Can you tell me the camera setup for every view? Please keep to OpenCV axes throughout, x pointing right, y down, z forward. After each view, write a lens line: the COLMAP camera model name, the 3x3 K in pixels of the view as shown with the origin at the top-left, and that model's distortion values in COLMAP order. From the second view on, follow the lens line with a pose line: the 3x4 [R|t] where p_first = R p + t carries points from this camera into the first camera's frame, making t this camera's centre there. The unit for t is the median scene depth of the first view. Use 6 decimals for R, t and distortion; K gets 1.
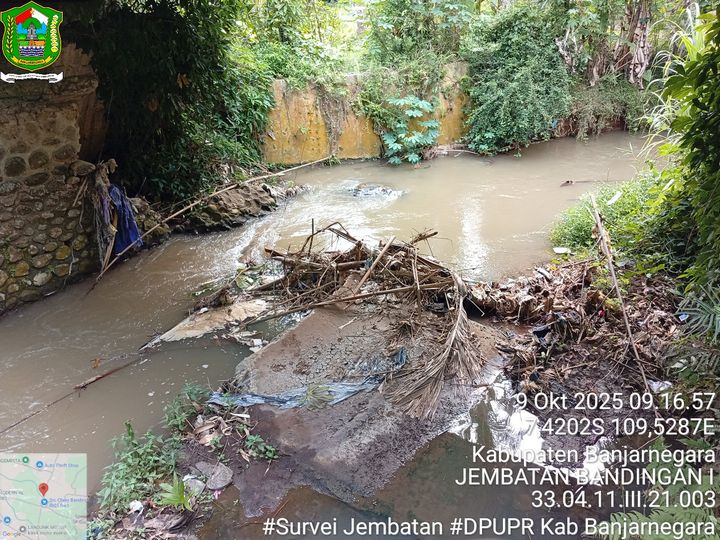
lens RADIAL K [[550.6, 0, 359.0], [0, 550.6, 273.2], [0, 0, 1]] dist [0.076578, -0.158465]
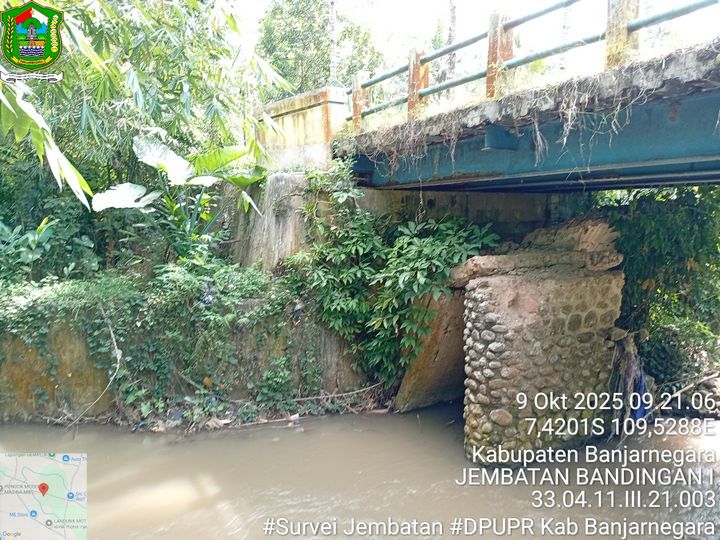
lens RADIAL K [[550.6, 0, 361.5], [0, 550.6, 269.2], [0, 0, 1]] dist [0.076578, -0.158465]
pose [[0.870794, 0.070230, -0.486605, -0.353872], [-0.230450, 0.932588, -0.277800, 0.080751], [0.434292, 0.354045, 0.828277, -0.087127]]
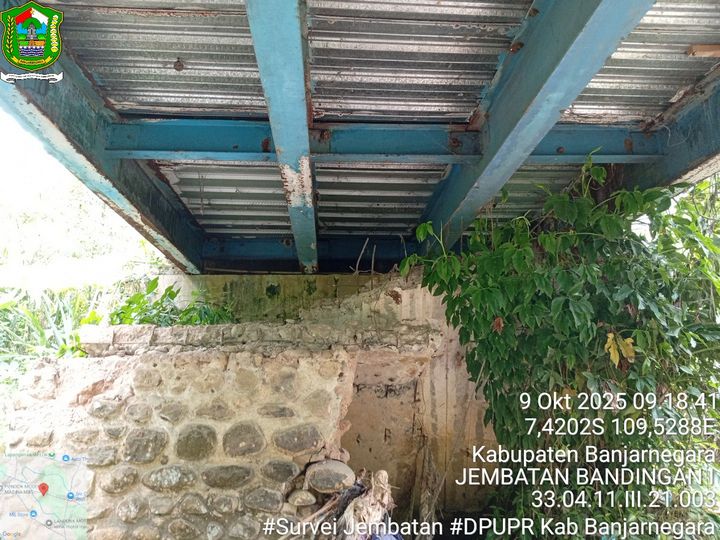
lens RADIAL K [[550.6, 0, 361.3], [0, 550.6, 267.2], [0, 0, 1]] dist [0.076578, -0.158465]
pose [[0.553102, -0.168745, -0.815845, -0.042805], [-0.365025, 0.831187, -0.419387, -0.126451], [0.748889, 0.529768, 0.398135, 0.617909]]
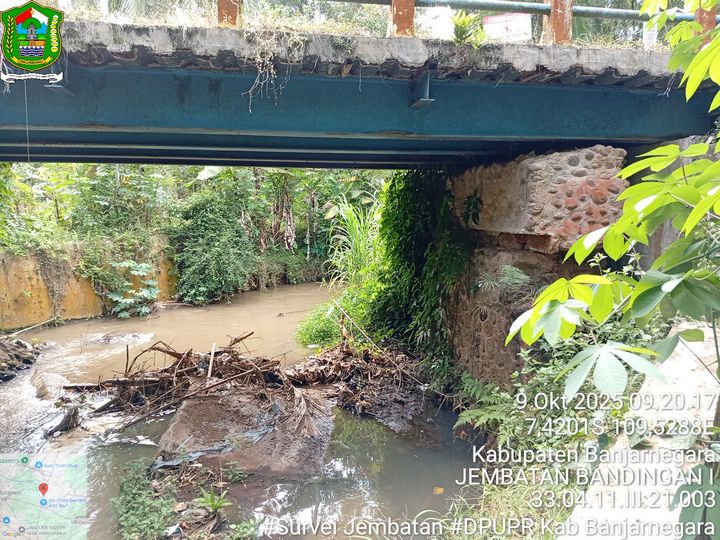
lens RADIAL K [[550.6, 0, 357.5], [0, 550.6, 271.9], [0, 0, 1]] dist [0.076578, -0.158465]
pose [[0.774115, -0.038321, 0.631885, -0.377560], [0.245337, 0.938319, -0.243654, 0.132759], [-0.583572, 0.343641, 0.735768, -0.137753]]
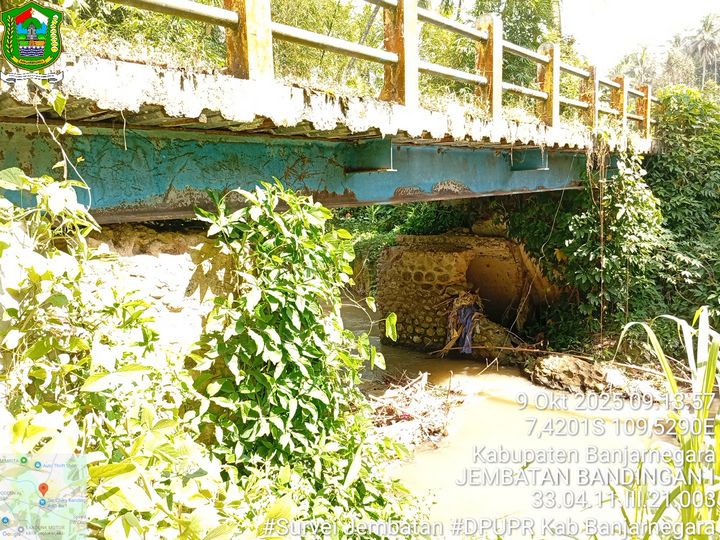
lens RADIAL K [[550.6, 0, 362.5], [0, 550.6, 267.3], [0, 0, 1]] dist [0.076578, -0.158465]
pose [[-0.153387, 0.172733, -0.972952, 0.915122], [-0.393058, 0.892696, 0.220451, -0.421760], [0.906630, 0.416241, -0.069034, 0.718436]]
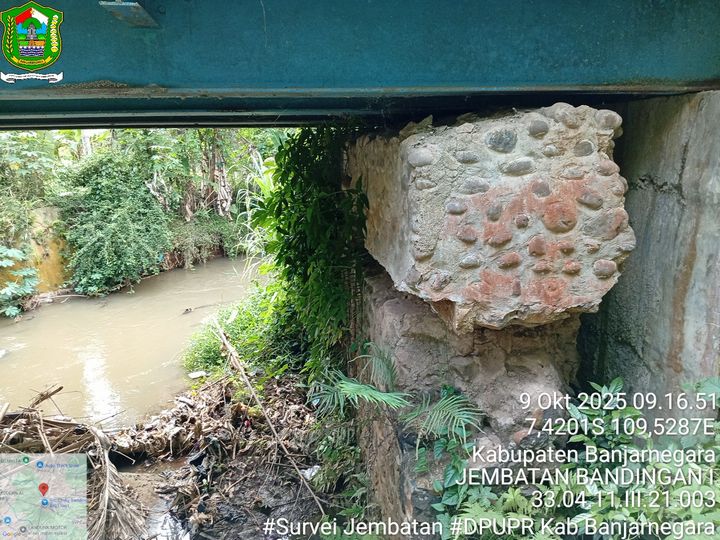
lens RADIAL K [[550.6, 0, 361.0], [0, 550.6, 273.4], [0, 0, 1]] dist [0.076578, -0.158465]
pose [[0.772629, -0.125293, 0.622371, -0.015243], [0.265120, 0.954435, -0.136984, 0.001027], [-0.576850, 0.270841, 0.770642, -0.016350]]
